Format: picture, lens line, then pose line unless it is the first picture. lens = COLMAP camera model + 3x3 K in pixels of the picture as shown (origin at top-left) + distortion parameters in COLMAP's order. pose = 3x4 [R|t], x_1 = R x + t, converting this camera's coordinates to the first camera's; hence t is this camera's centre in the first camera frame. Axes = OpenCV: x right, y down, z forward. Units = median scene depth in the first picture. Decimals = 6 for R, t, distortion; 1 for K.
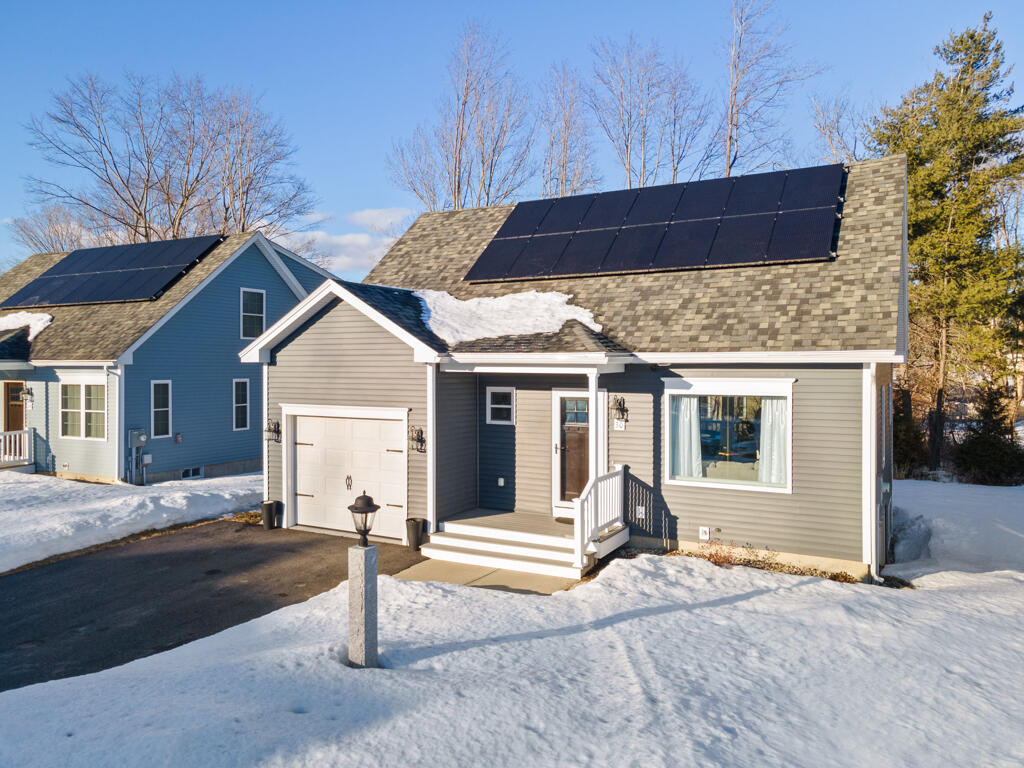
lens RADIAL K [[743.2, 0, 512.0], [0, 743.2, 384.0], [0, 0, 1]] dist [0.052043, -0.002322]
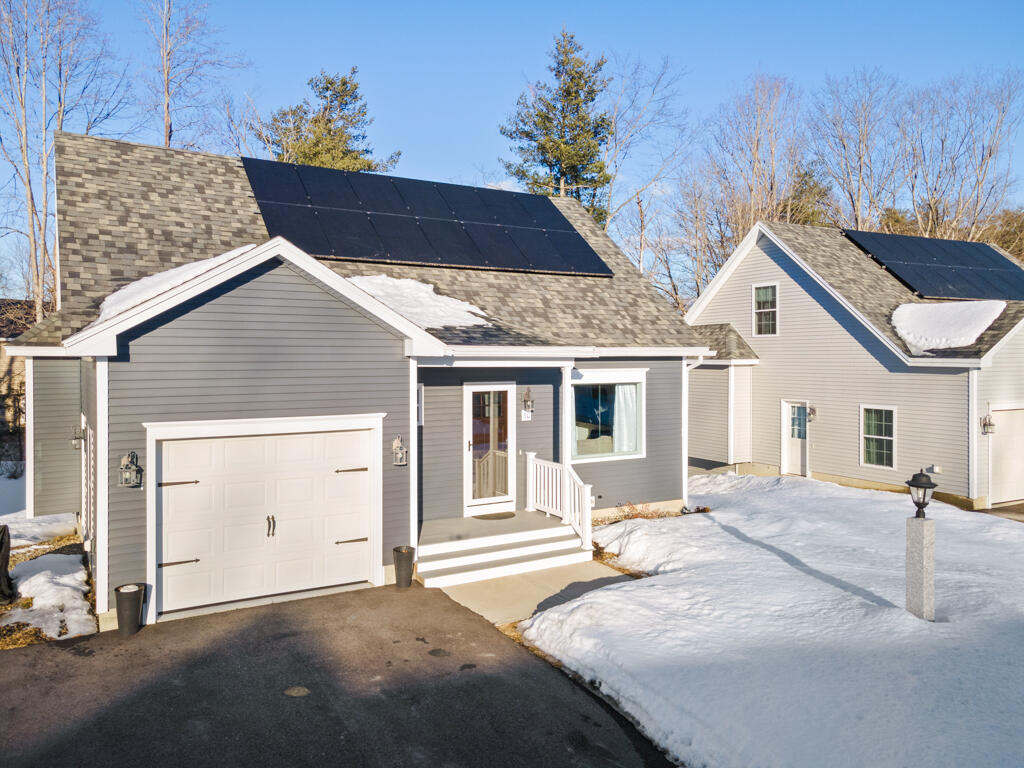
lens RADIAL K [[743.2, 0, 512.0], [0, 743.2, 384.0], [0, 0, 1]] dist [0.052043, -0.002322]
pose [[0.520869, -0.033490, 0.852980, -0.762686], [0.025840, 0.999391, 0.023460, -0.014766], [-0.853246, 0.009822, 0.521417, 0.475576]]
